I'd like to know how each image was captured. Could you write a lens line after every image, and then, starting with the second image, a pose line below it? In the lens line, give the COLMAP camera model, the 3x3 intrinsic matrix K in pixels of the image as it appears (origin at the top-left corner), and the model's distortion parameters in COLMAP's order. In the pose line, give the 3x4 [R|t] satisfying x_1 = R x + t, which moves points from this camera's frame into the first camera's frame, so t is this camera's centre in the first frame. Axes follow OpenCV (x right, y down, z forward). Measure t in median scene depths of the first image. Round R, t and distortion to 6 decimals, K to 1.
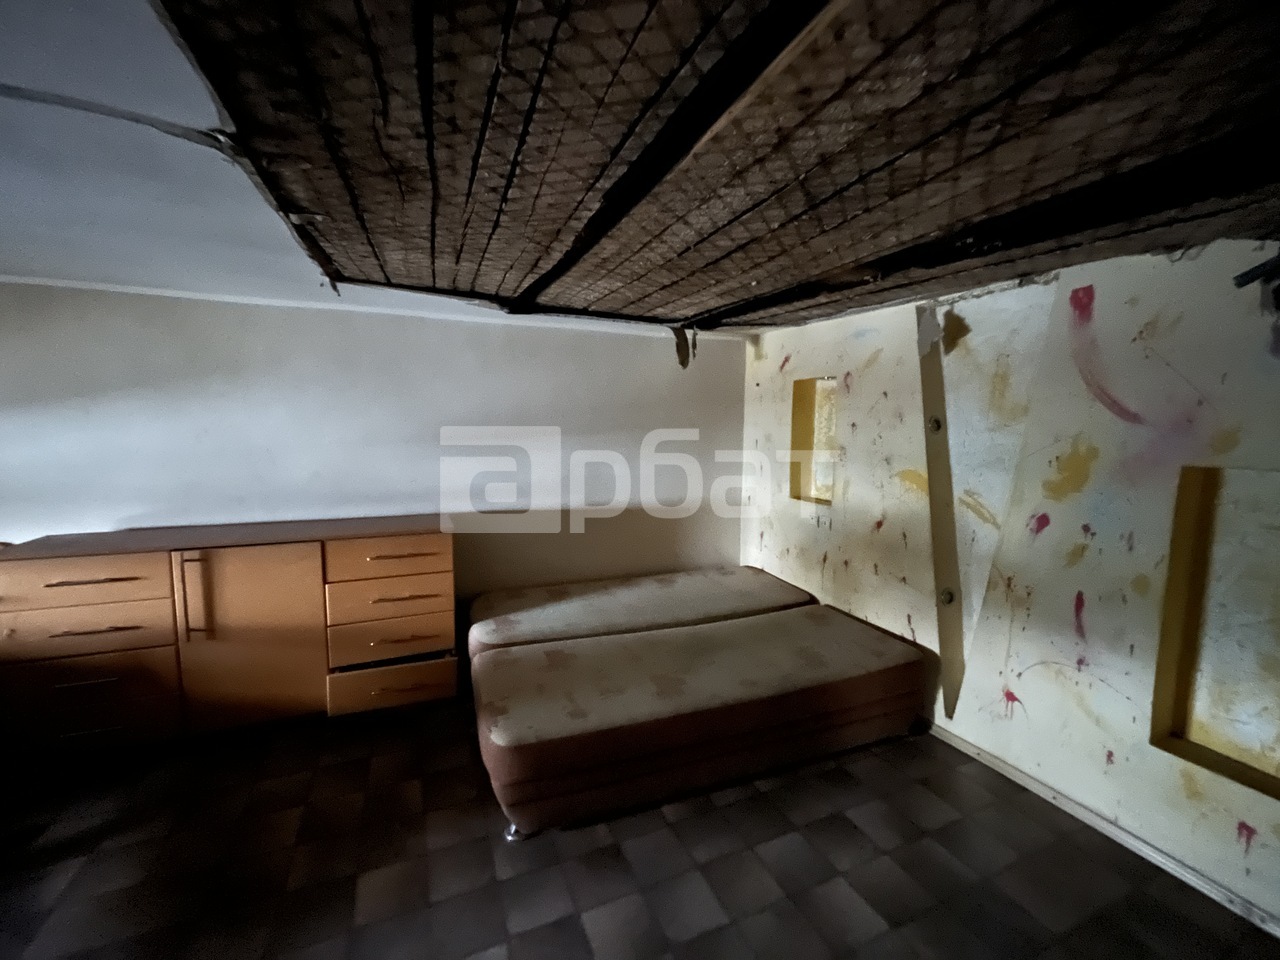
lens RADIAL K [[518.5, 0, 637.1], [0, 518.5, 480.6], [0, 0, 1]] dist [0.012735, 0.000226]
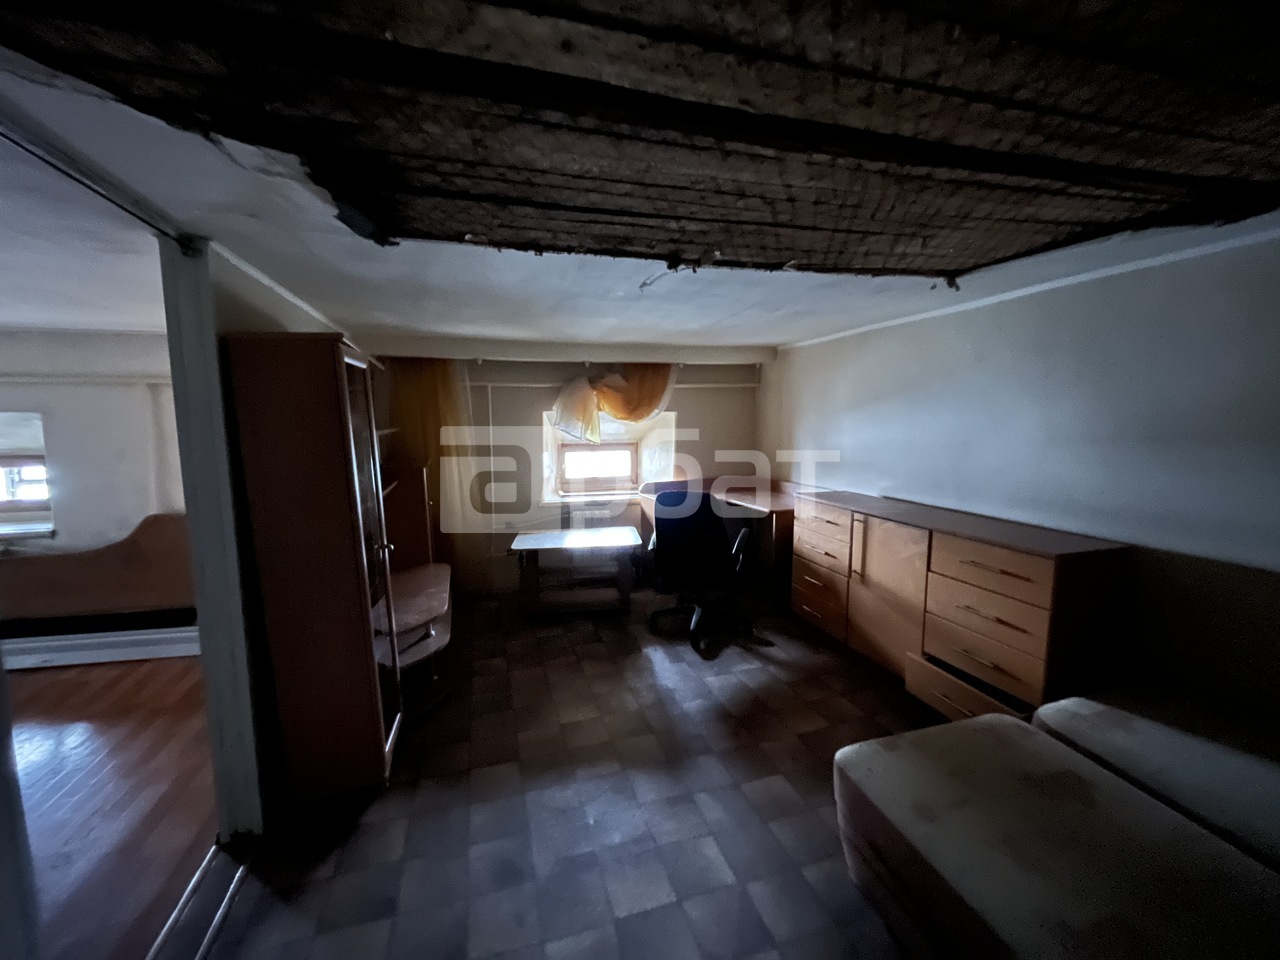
lens RADIAL K [[518.5, 0, 634.0], [0, 518.5, 475.7], [0, 0, 1]] dist [0.012735, 0.000226]
pose [[-0.099958, 0.098048, -0.990149, 0.521567], [-0.103036, 0.988763, 0.108313, -0.048758], [0.989642, 0.112848, -0.088733, 0.519035]]
